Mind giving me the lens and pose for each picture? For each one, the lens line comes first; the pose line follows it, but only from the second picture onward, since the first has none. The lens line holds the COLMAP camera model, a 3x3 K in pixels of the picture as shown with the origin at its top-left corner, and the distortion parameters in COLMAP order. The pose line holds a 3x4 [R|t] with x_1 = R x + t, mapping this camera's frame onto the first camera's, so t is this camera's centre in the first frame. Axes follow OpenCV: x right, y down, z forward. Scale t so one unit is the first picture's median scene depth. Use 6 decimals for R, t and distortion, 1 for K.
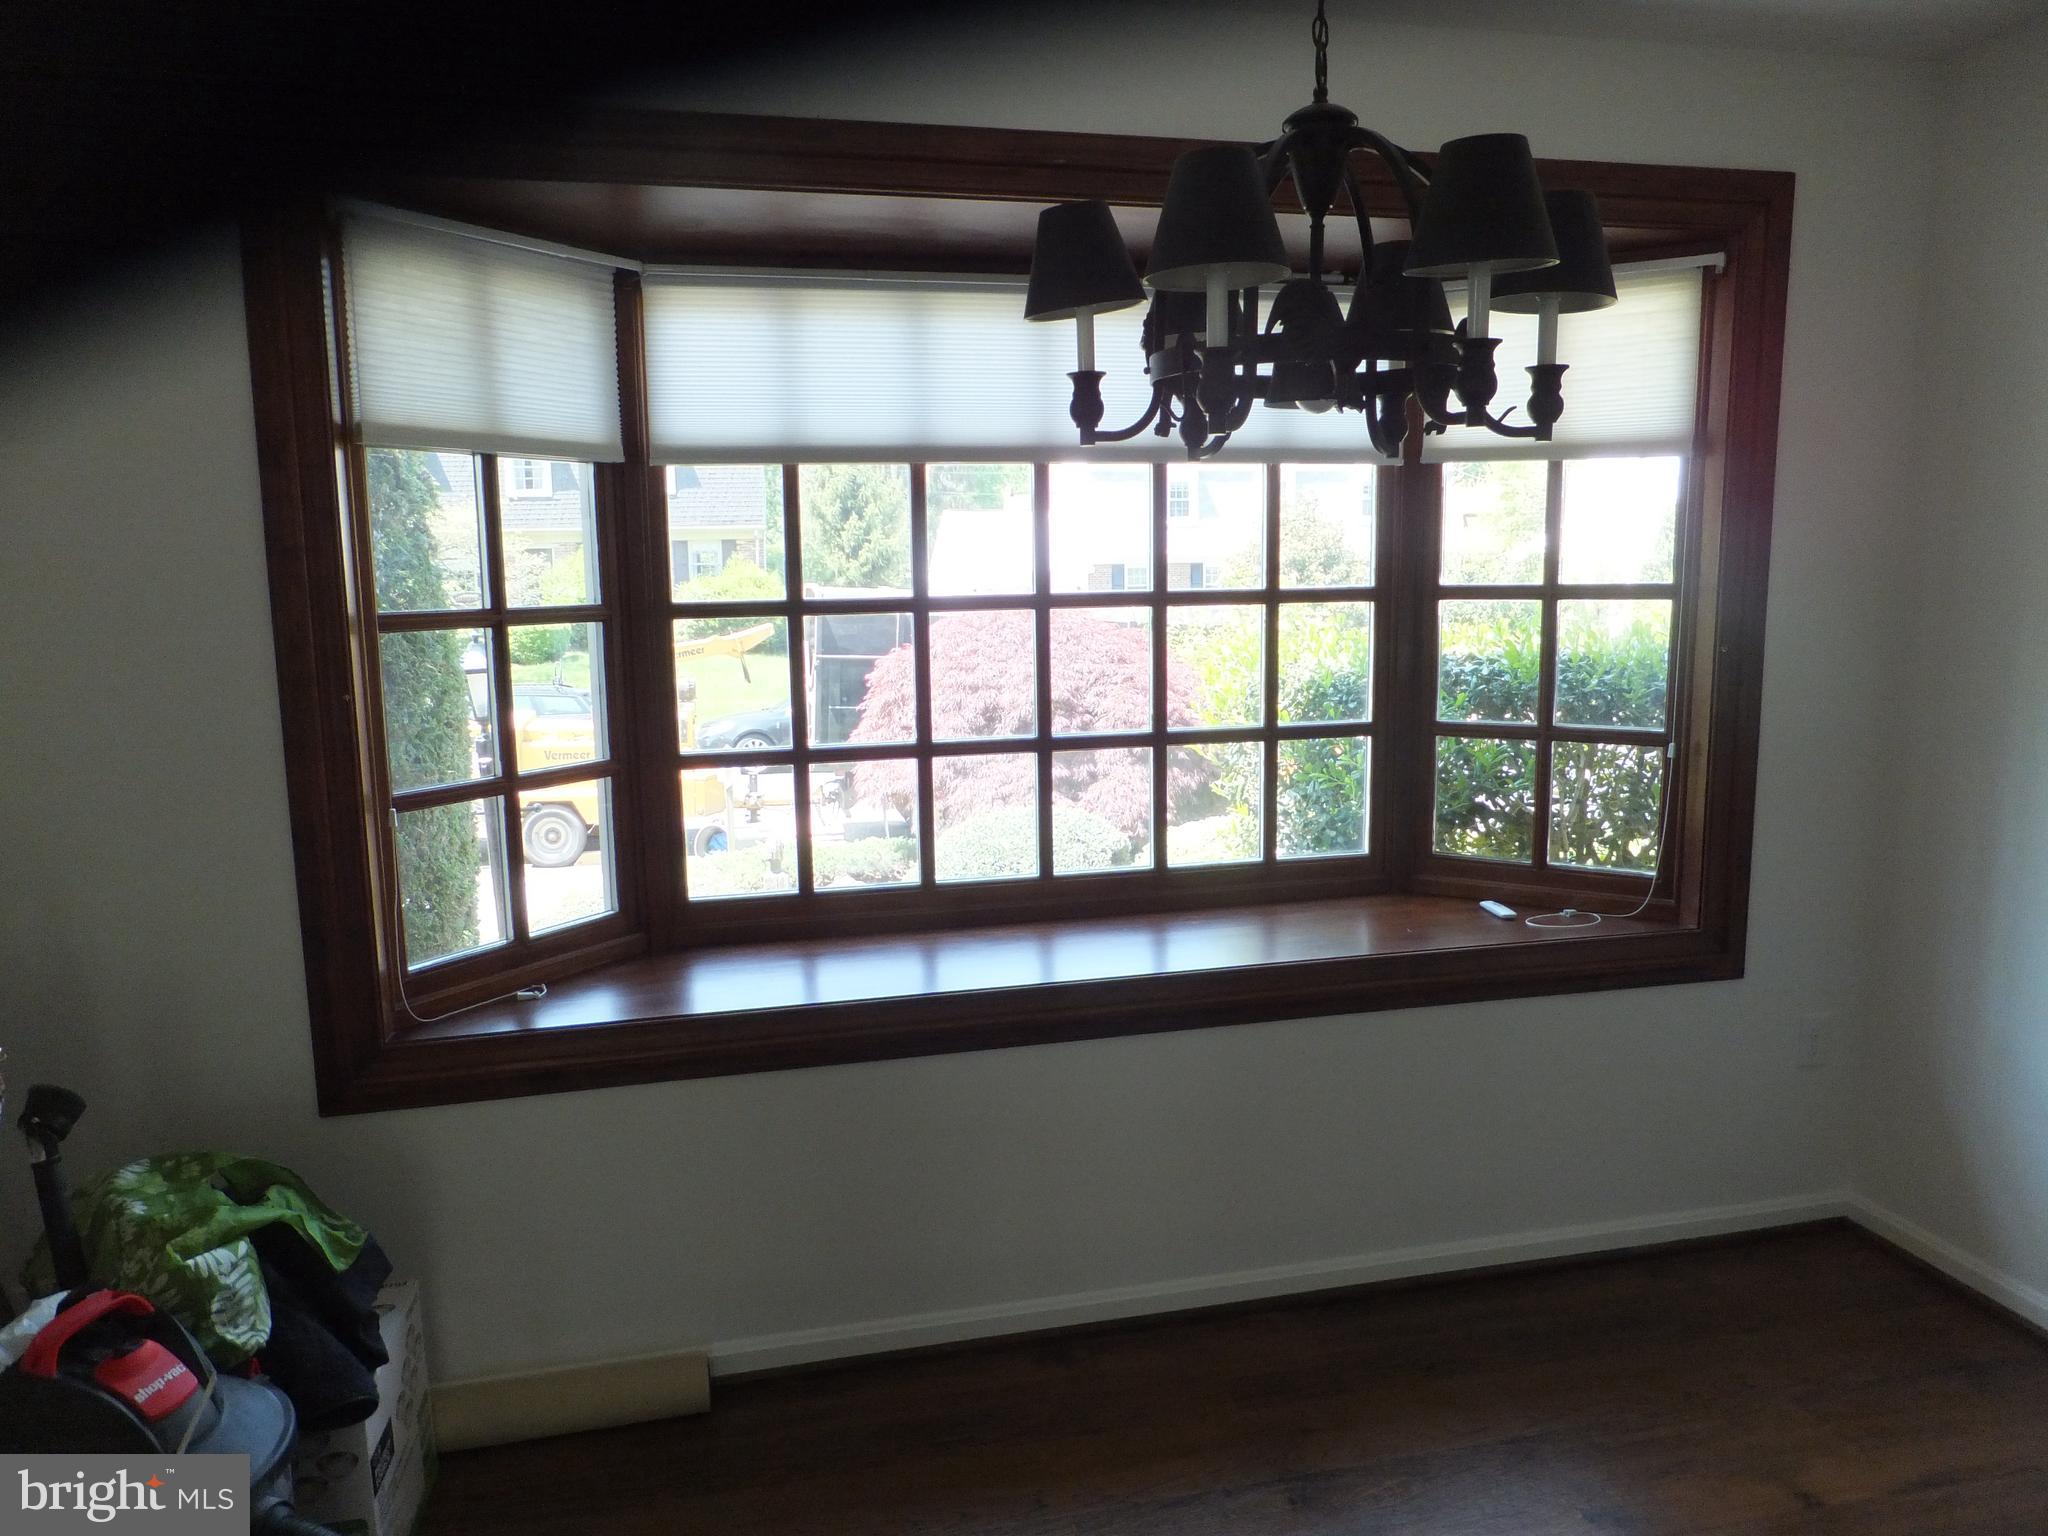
lens RADIAL K [[1265.6, 0, 1024.6], [0, 1265.6, 719.3], [0, 0, 1]] dist [0.000954, 0.001399]
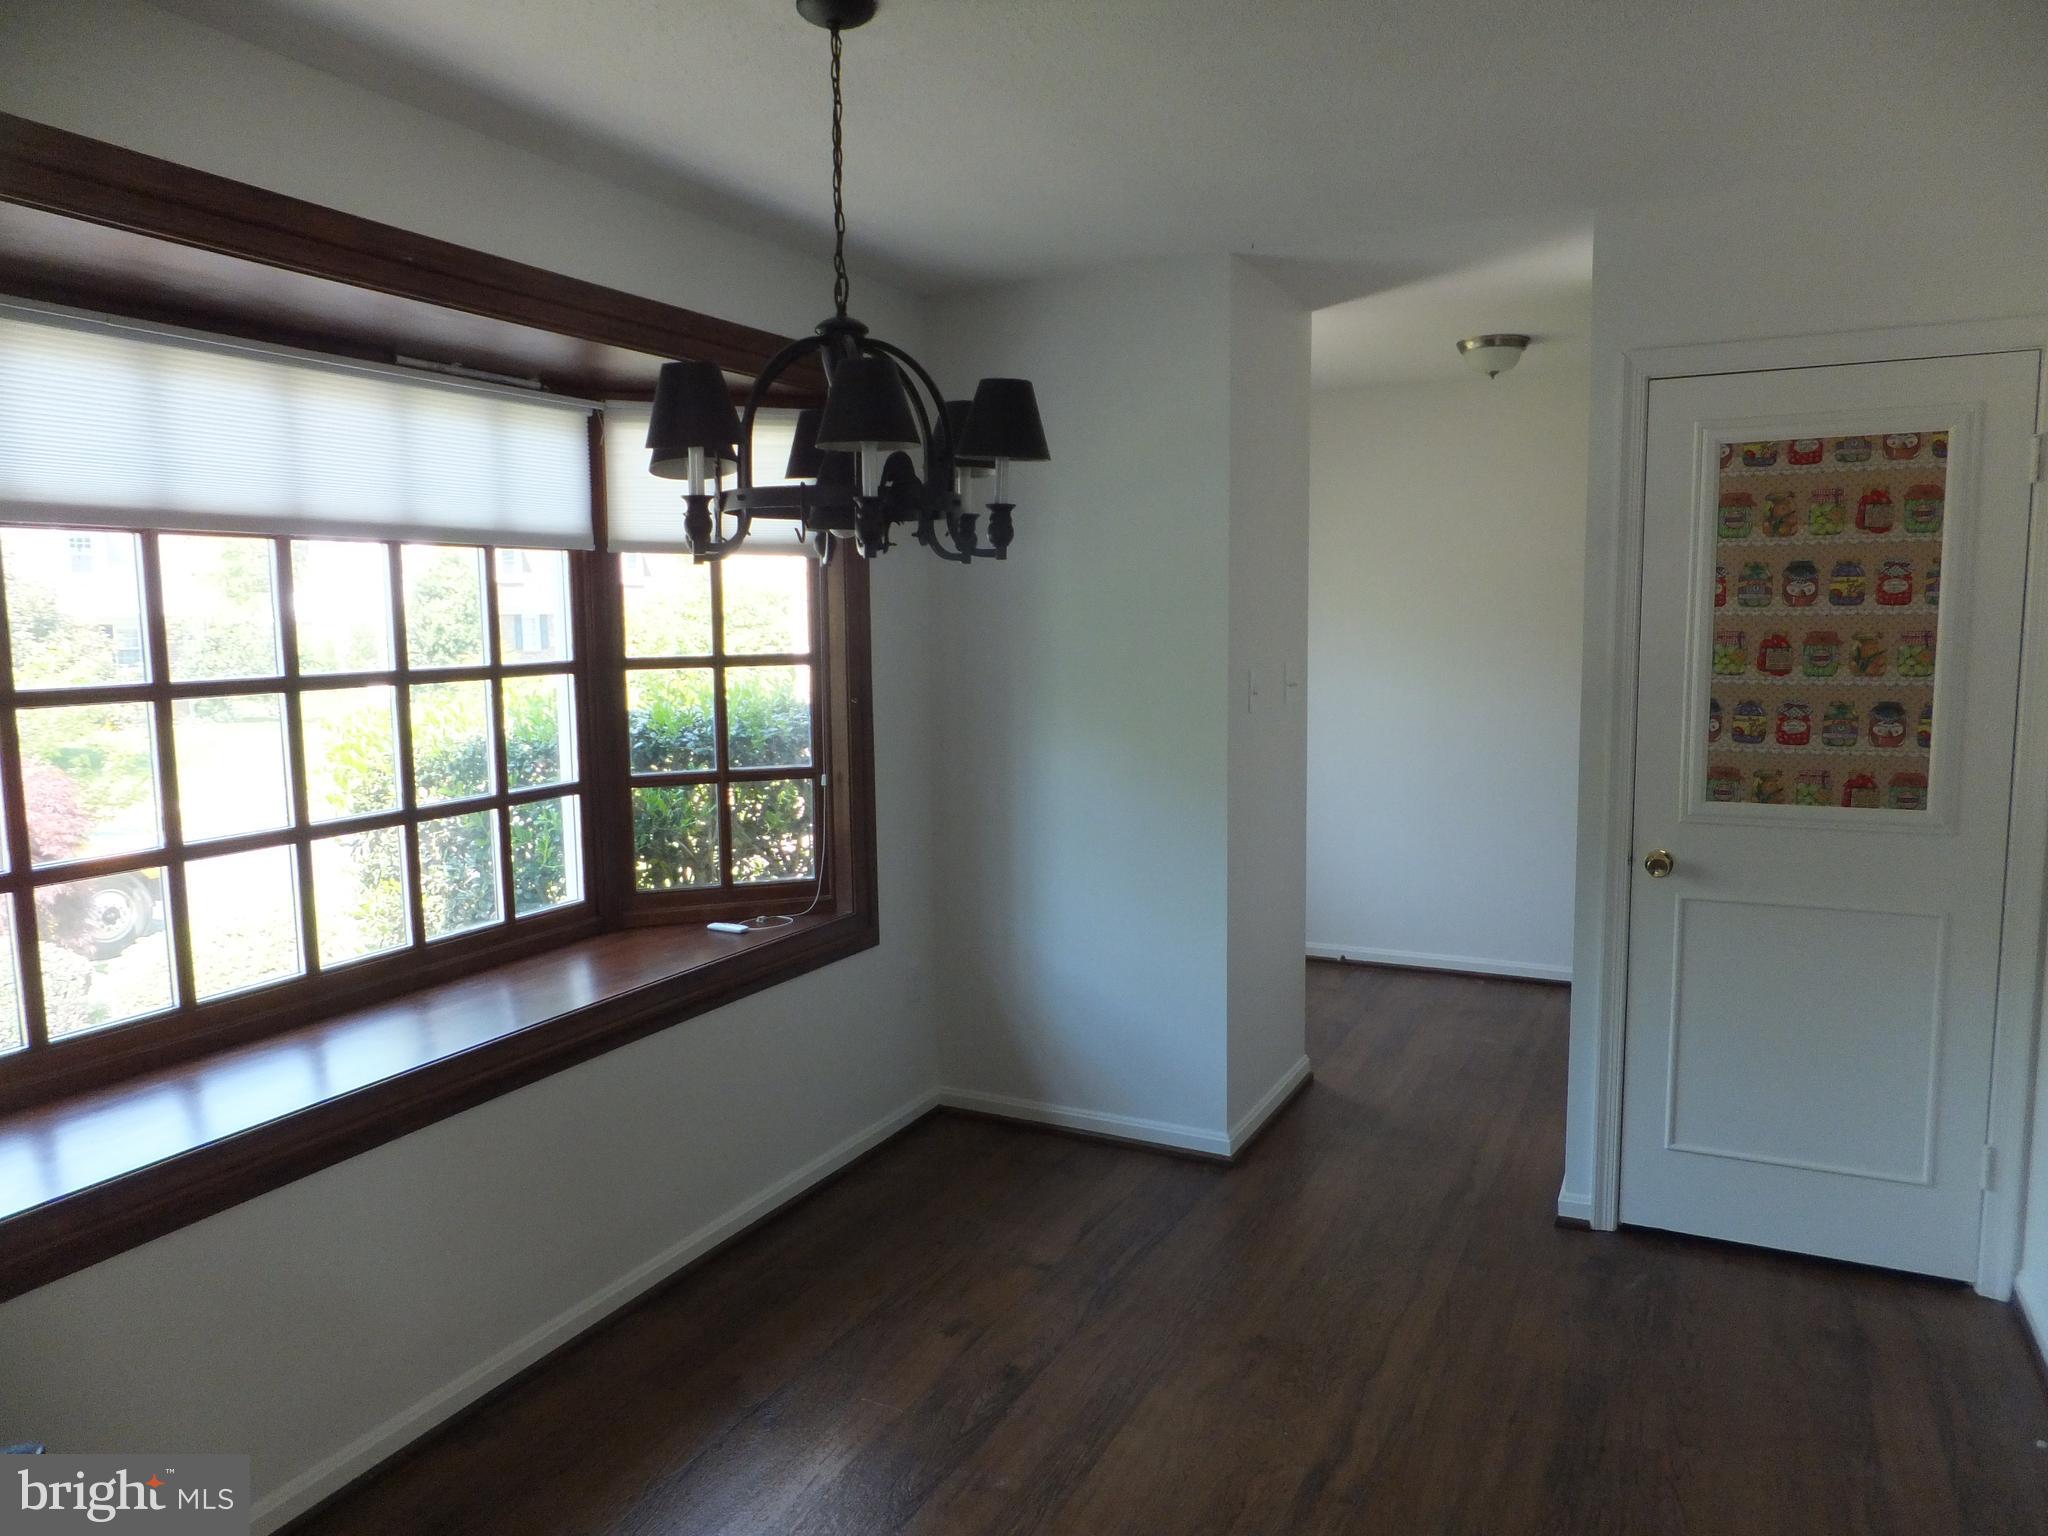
lens RADIAL K [[1349.9, 0, 1021.2], [0, 1349.9, 756.4], [0, 0, 1]] dist [-0.003298, -0.000204]
pose [[0.659591, -0.078051, 0.747561, -0.379351], [0.110232, 0.993885, 0.006508, 0.013725], [-0.743497, 0.078113, 0.664161, -0.068410]]
